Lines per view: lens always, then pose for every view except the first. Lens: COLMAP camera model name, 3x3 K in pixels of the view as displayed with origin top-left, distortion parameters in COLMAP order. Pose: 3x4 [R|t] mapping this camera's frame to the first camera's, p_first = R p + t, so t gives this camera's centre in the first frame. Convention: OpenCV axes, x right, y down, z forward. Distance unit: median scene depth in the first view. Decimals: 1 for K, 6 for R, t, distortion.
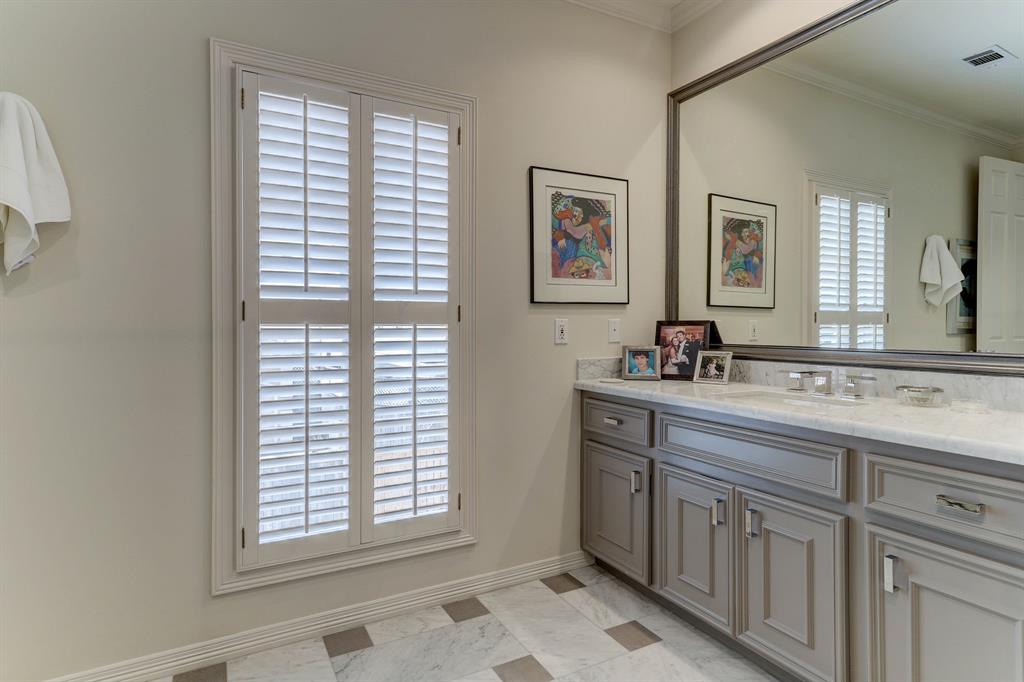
lens RADIAL K [[542.1, 0, 509.3], [0, 542.1, 331.4], [0, 0, 1]] dist [-0.001566, 0.001516]
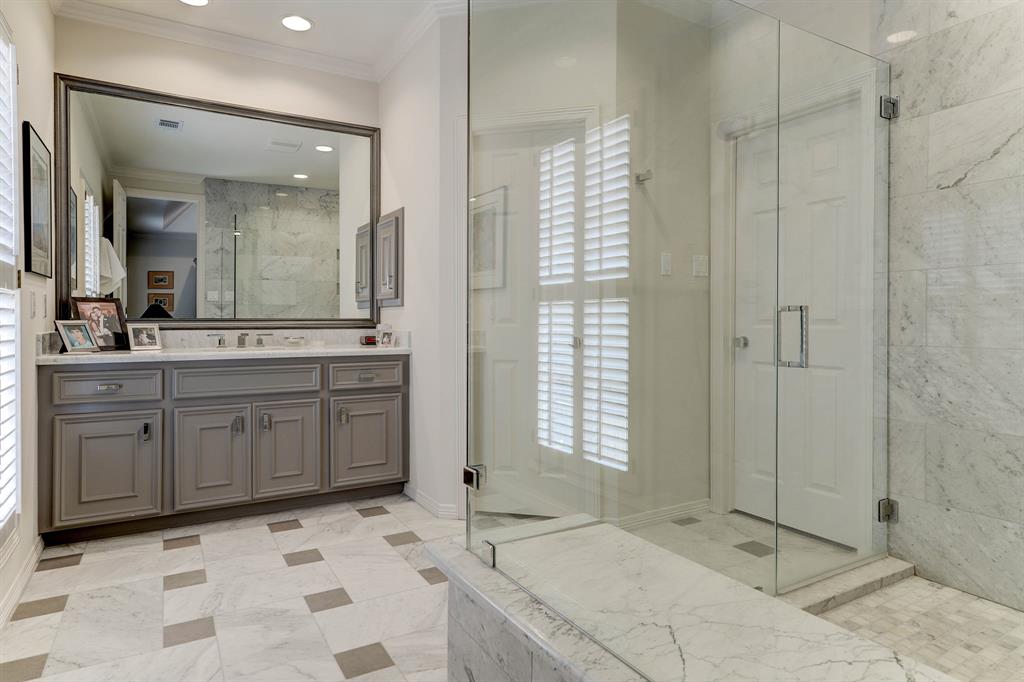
lens RADIAL K [[607.3, 0, 509.6], [0, 607.3, 332.3], [0, 0, 1]] dist [-0.001707, -0.000293]
pose [[-0.040690, -0.015183, 0.999056, -1.017485], [0.006262, 0.999861, 0.015450, 0.039748], [-0.999152, 0.006885, -0.040589, 0.233576]]
